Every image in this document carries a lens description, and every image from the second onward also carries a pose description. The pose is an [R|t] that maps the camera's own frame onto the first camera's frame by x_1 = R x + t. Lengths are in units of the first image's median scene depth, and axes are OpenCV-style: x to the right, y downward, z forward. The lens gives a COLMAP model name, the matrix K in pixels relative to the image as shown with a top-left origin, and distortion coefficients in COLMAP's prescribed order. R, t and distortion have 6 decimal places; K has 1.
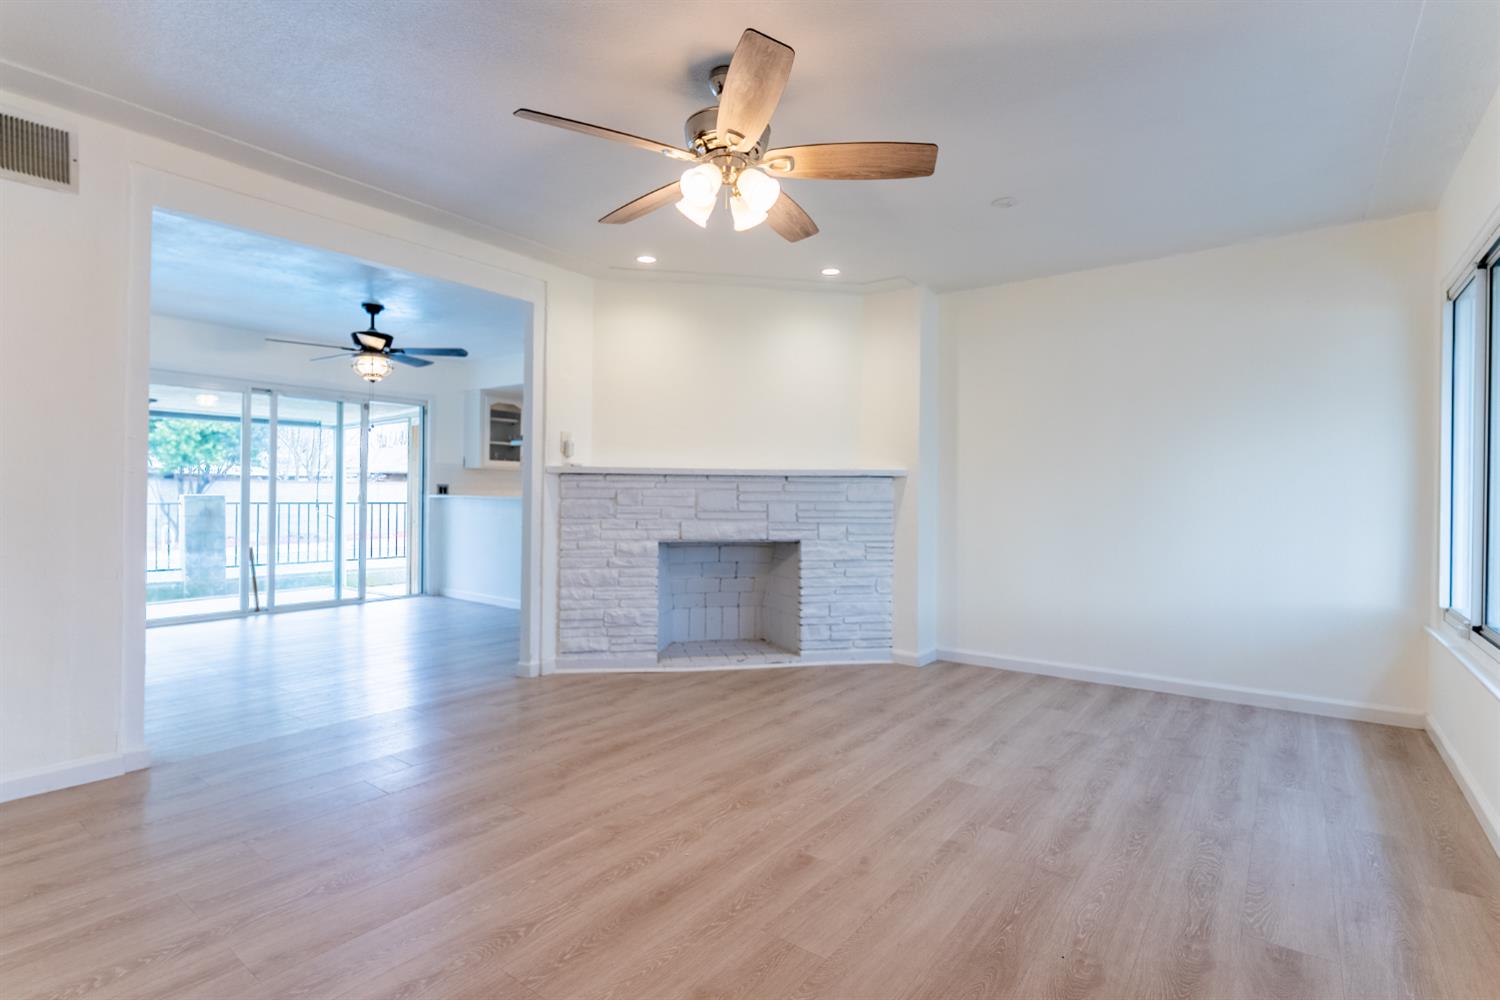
lens RADIAL K [[723.7, 0, 749.9], [0, 723.7, 493.6], [0, 0, 1]] dist [0.002446, 0.000472]
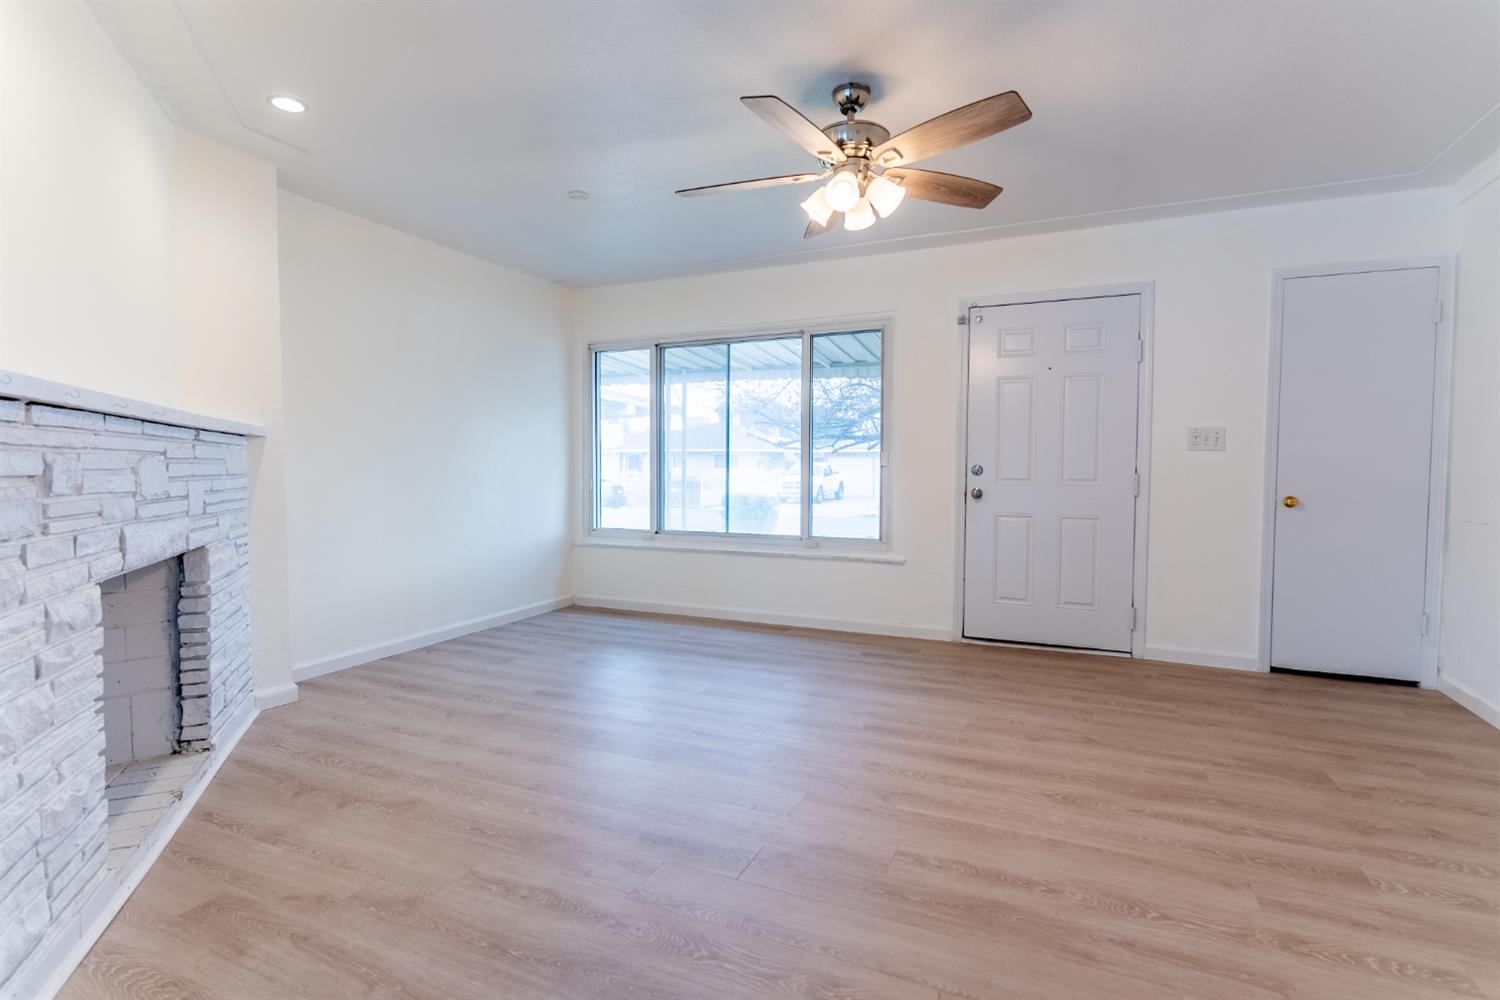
lens RADIAL K [[723.7, 0, 749.9], [0, 723.7, 493.6], [0, 0, 1]] dist [0.002446, 0.000472]
pose [[-0.221548, -0.042621, 0.974218, -0.719272], [-0.007410, 0.999089, 0.042024, -0.001807], [-0.975121, 0.002092, -0.221662, 0.909708]]
